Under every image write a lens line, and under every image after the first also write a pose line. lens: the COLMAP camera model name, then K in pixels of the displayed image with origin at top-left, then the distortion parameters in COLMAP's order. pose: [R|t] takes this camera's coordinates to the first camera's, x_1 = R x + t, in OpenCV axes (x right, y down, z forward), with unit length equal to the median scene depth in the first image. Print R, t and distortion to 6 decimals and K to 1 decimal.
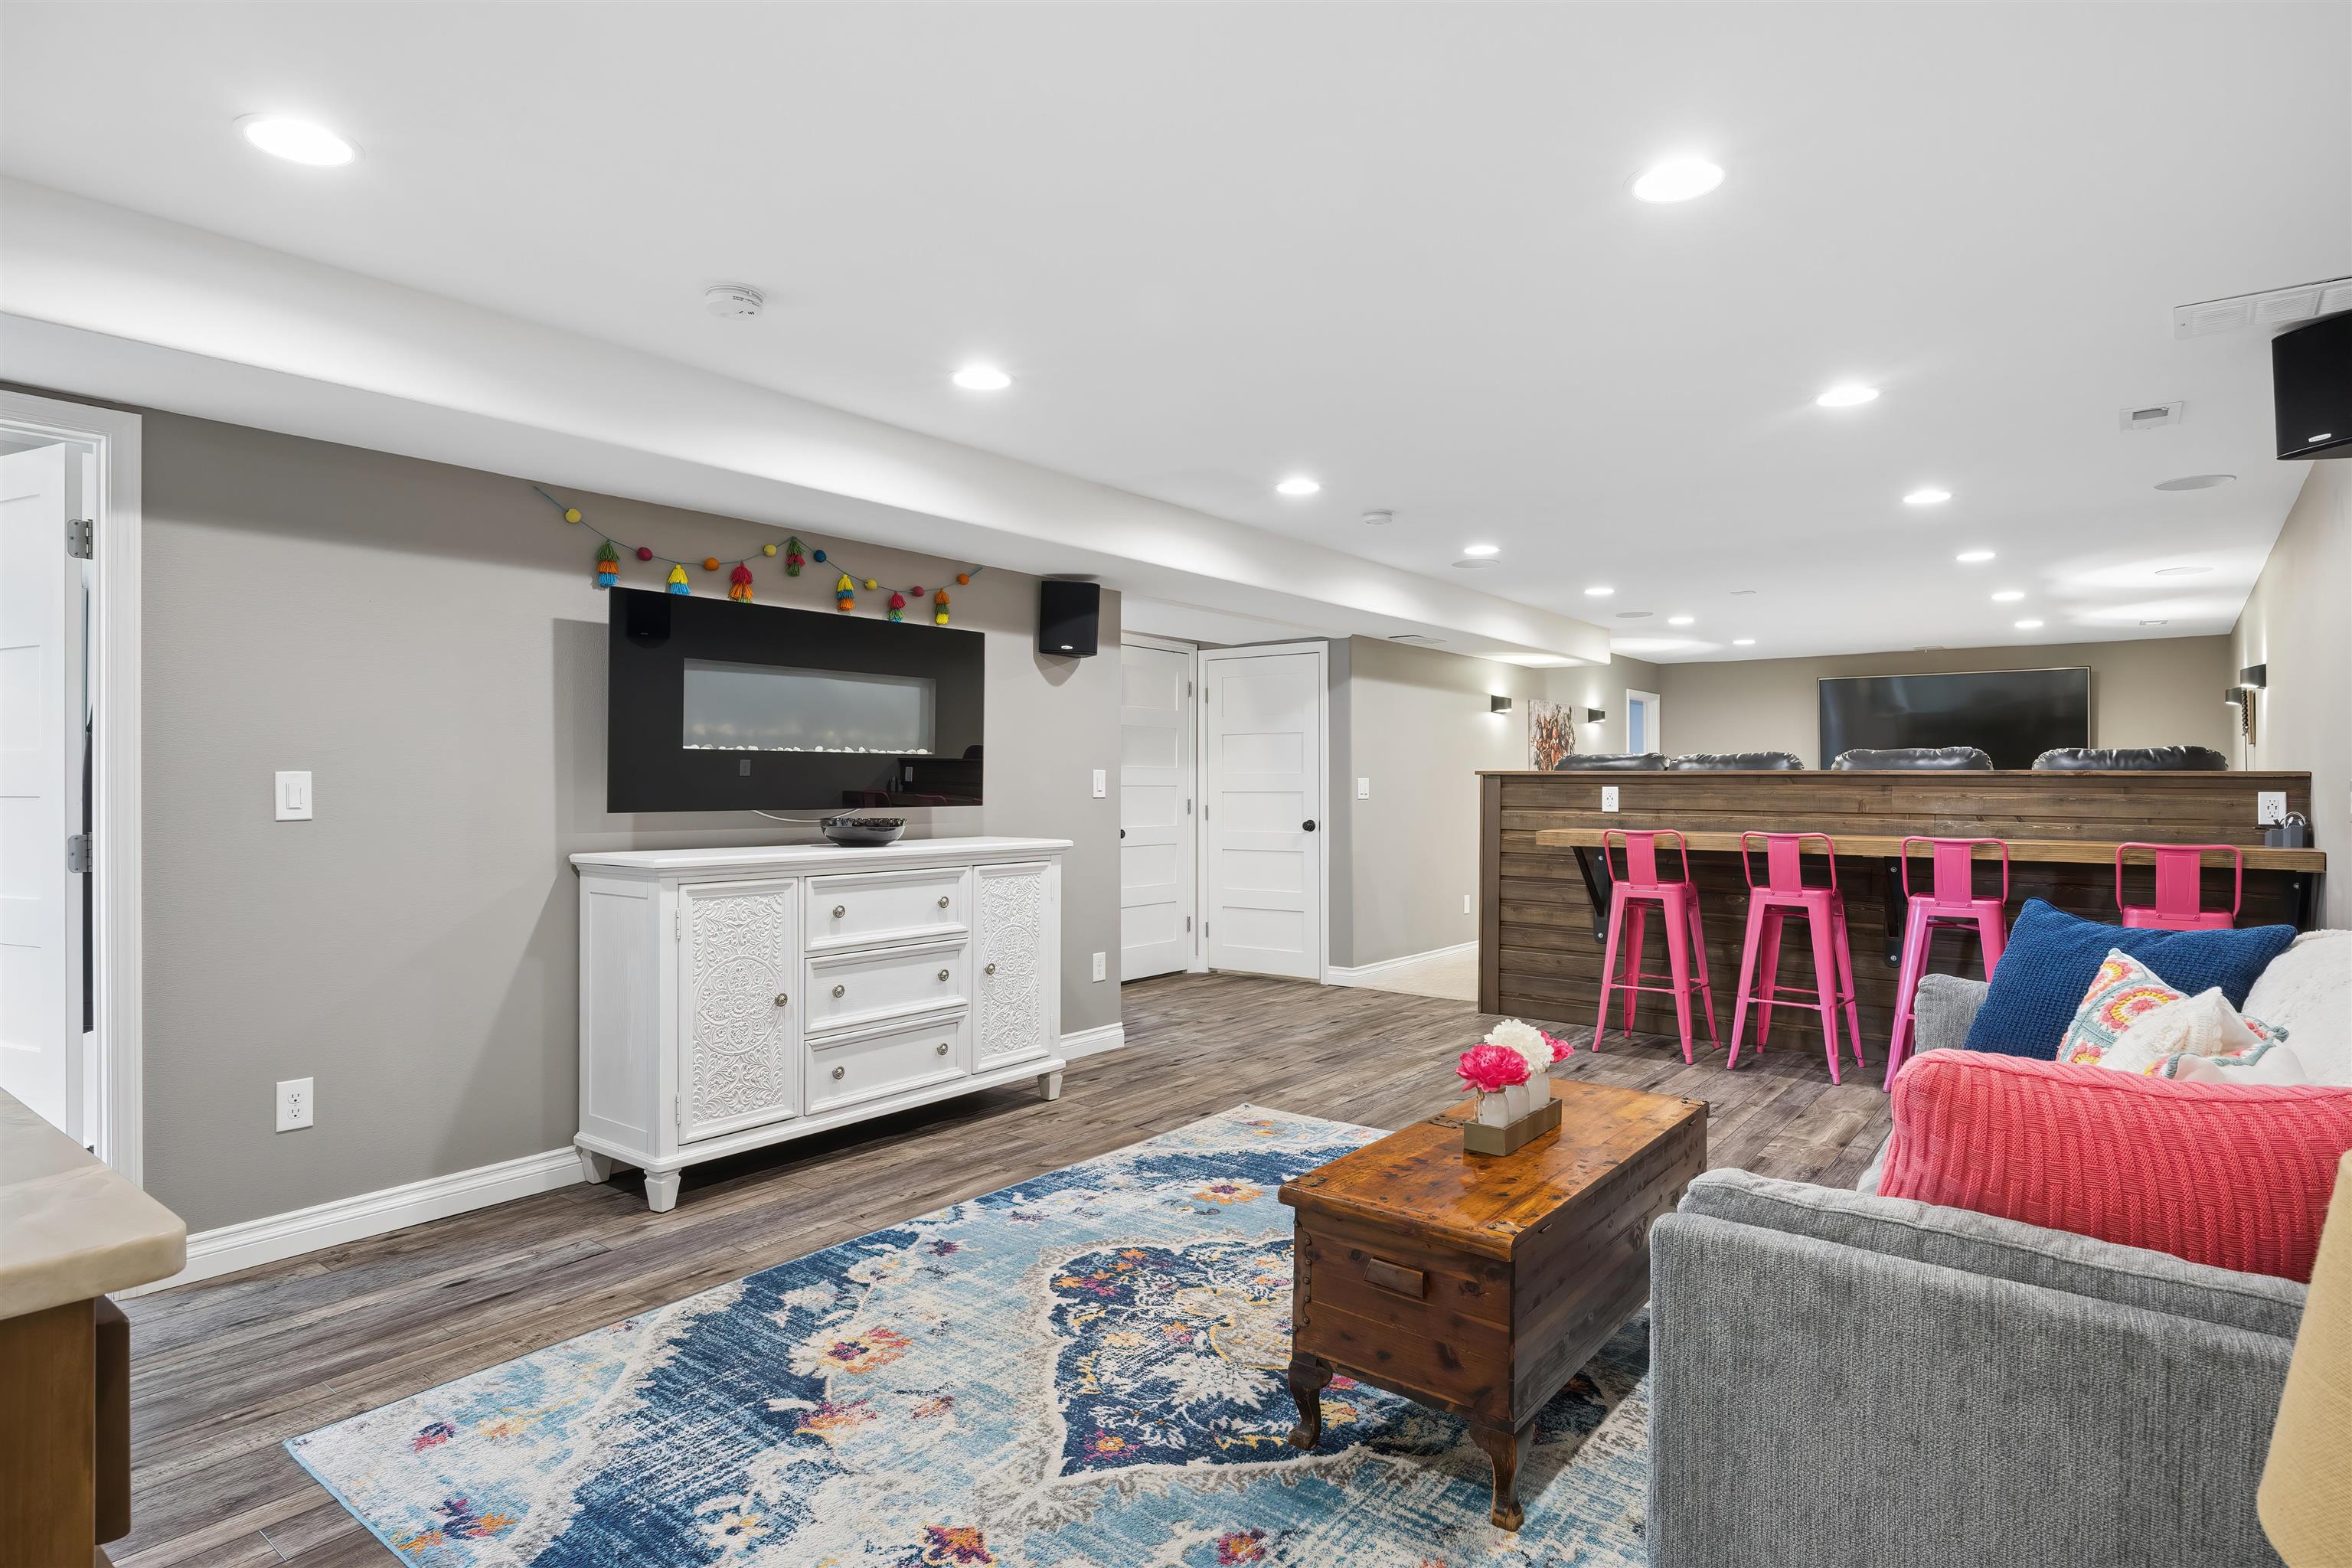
lens RADIAL K [[1234.9, 0, 1213.2], [0, 1234.9, 781.3], [0, 0, 1]] dist [-0.000430, -0.000082]
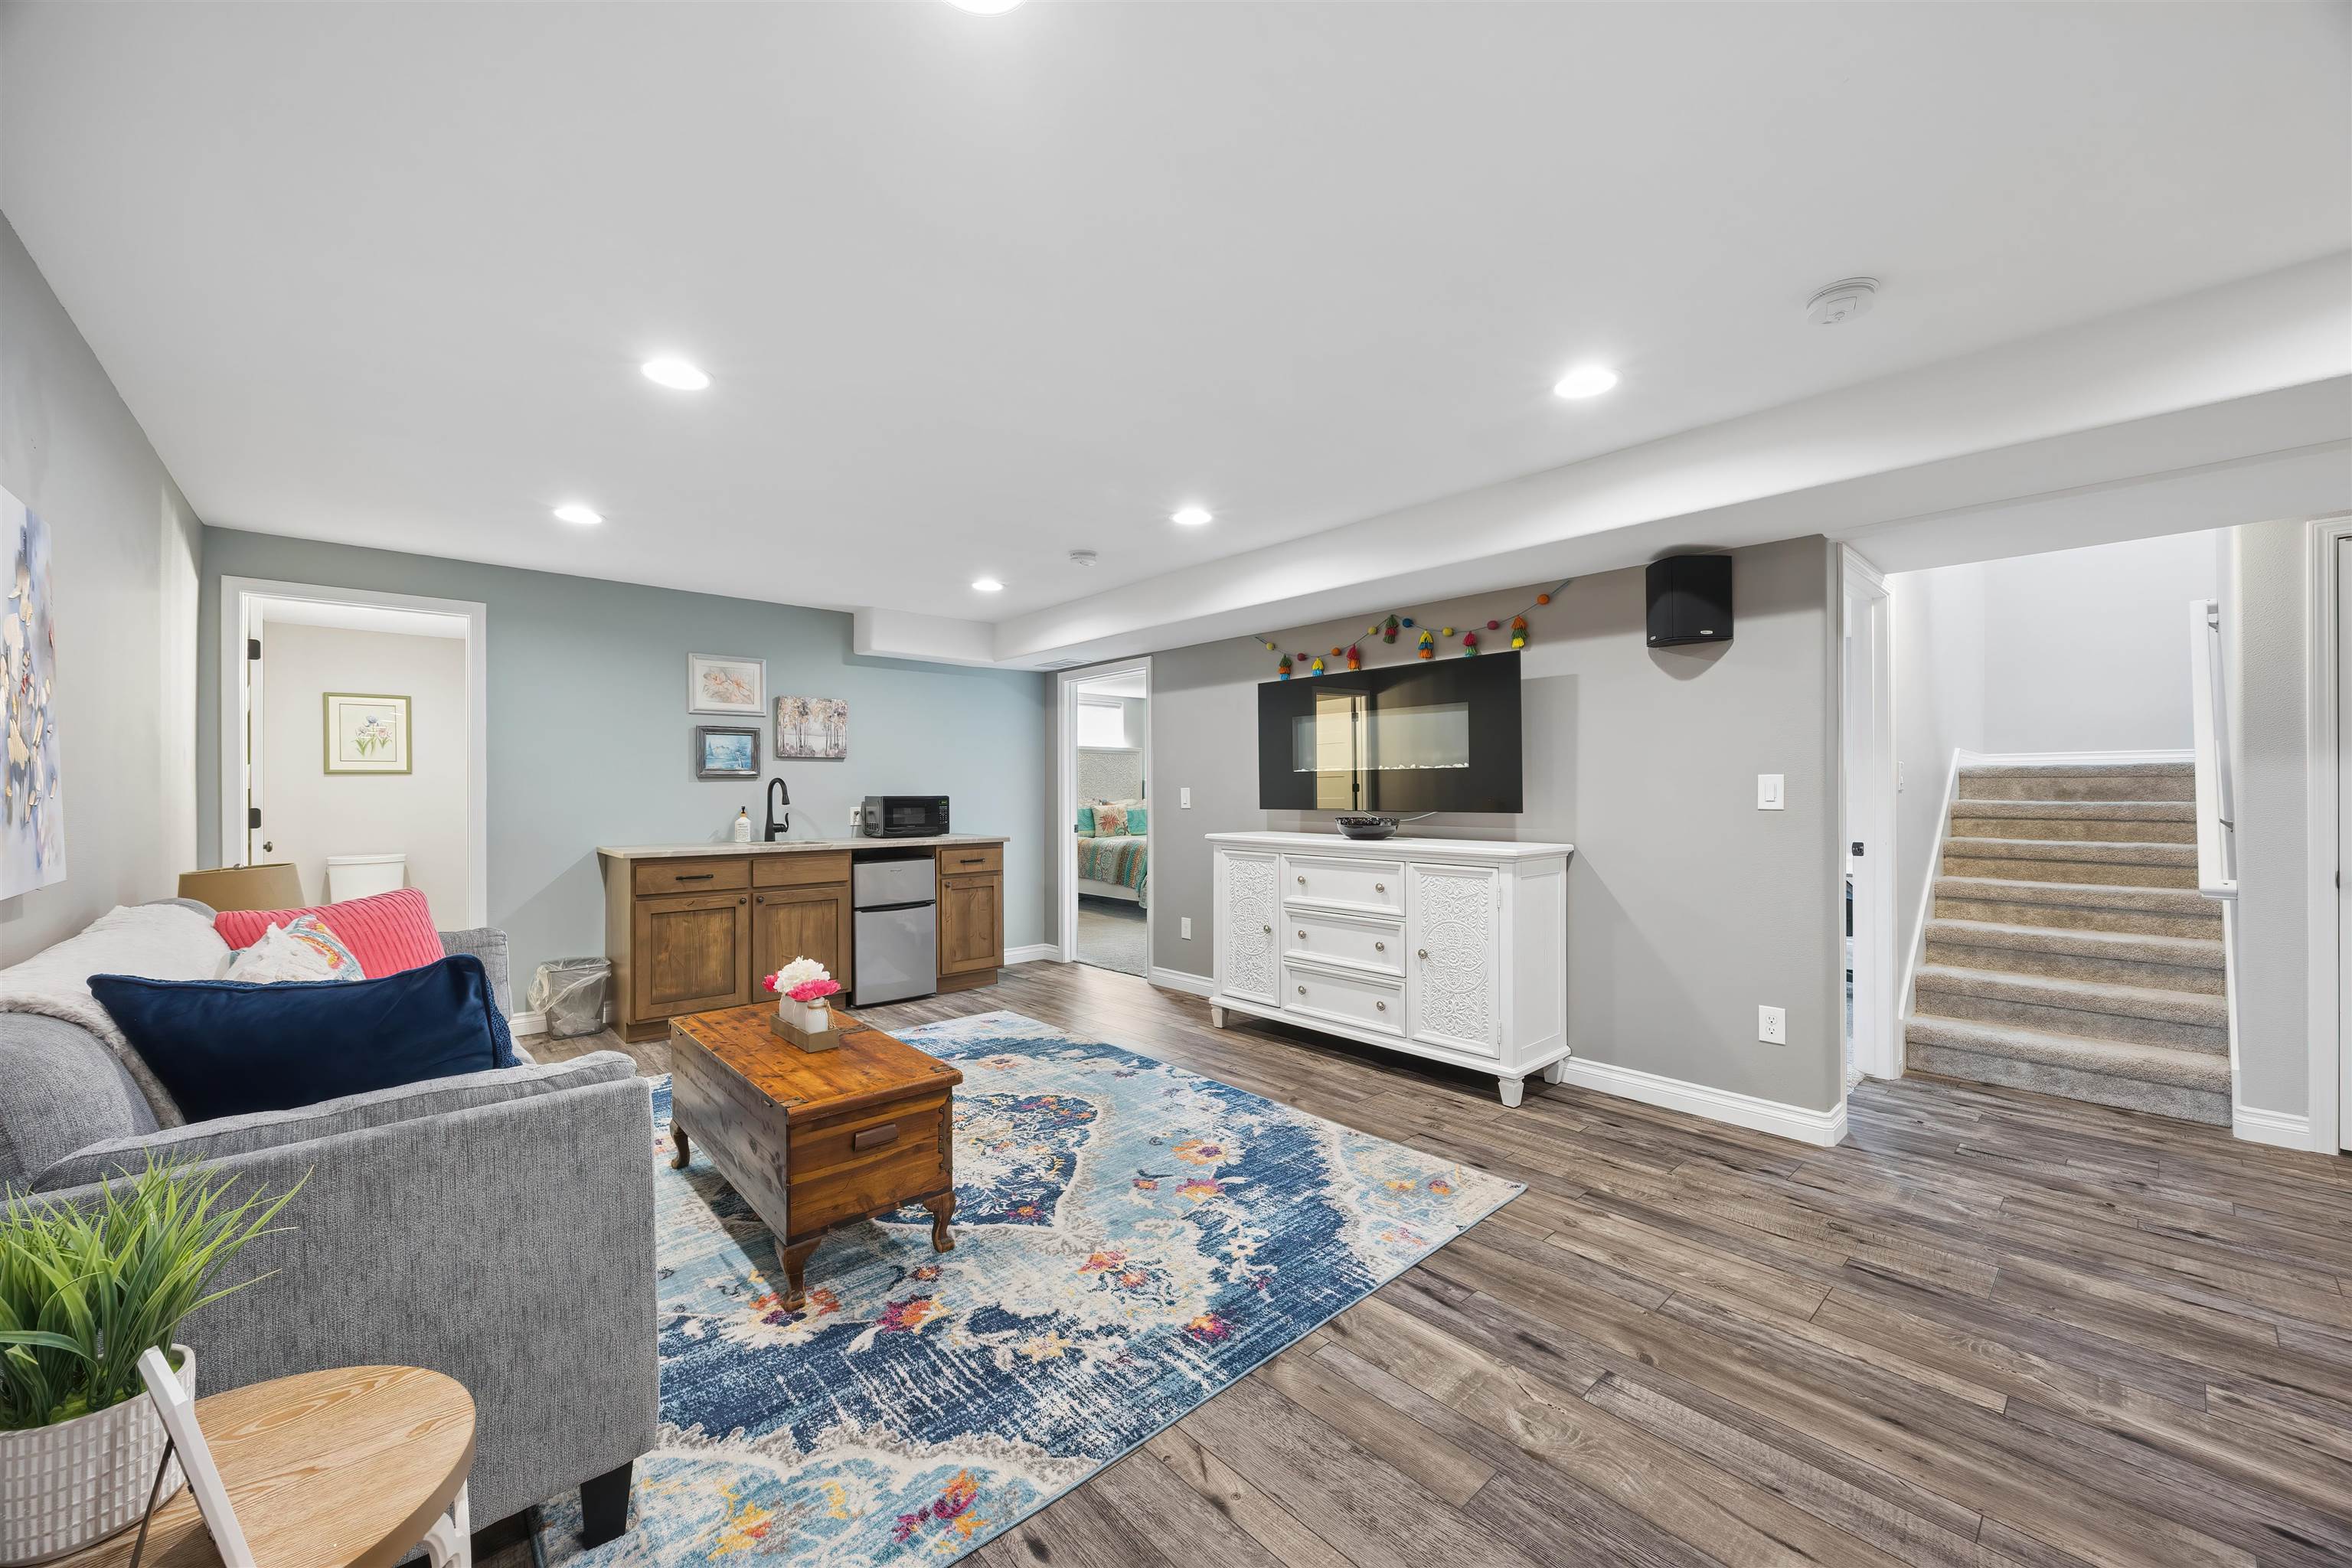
lens RADIAL K [[907.5, 0, 1187.3], [0, 907.5, 792.7], [0, 0, 1]] dist [-0.000879, 0.000031]
pose [[-0.185402, -0.000119, -0.982663, 0.845481], [0.003214, 0.999995, -0.000728, 0.002230], [0.982658, -0.003293, -0.185400, 1.154780]]
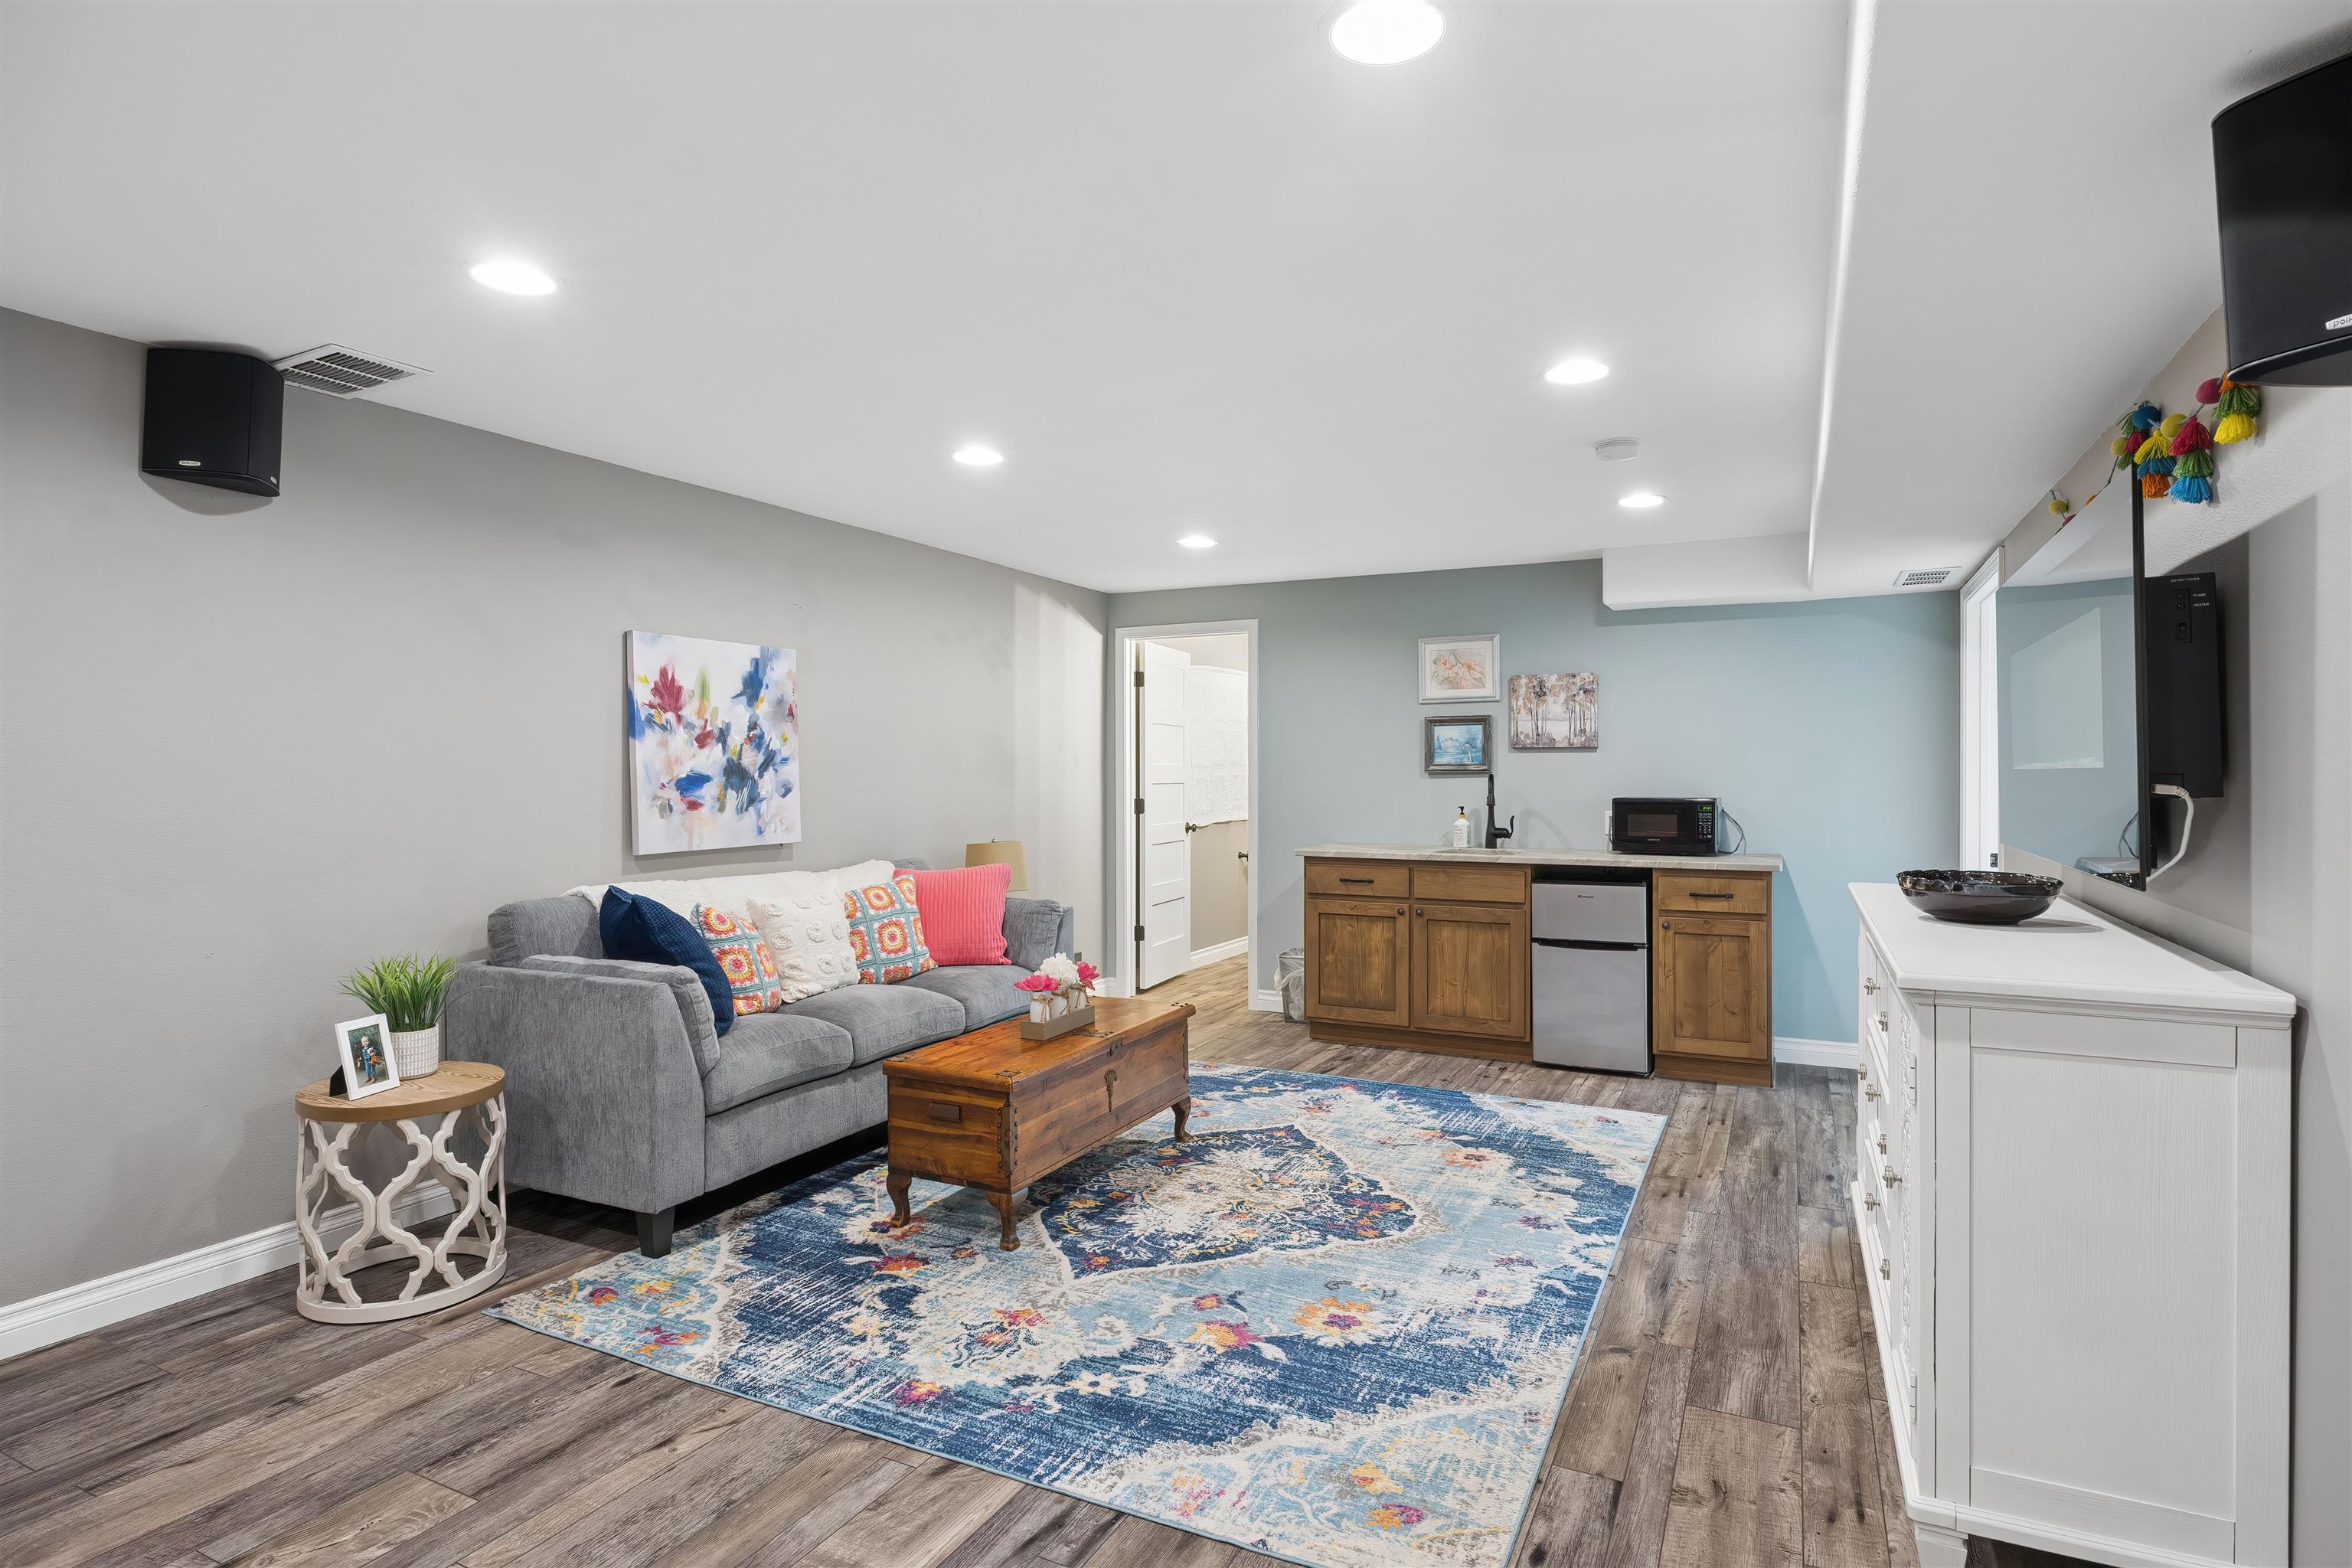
lens RADIAL K [[1219.0, 0, 1176.0], [0, 1219.0, 784.0], [0, 0, 1]] dist [-0.008518, -0.000937]
pose [[-0.985488, 0.000087, -0.169744, 0.253614], [-0.001490, 0.999957, 0.009162, -0.024894], [0.169738, 0.009282, -0.985446, 1.785539]]
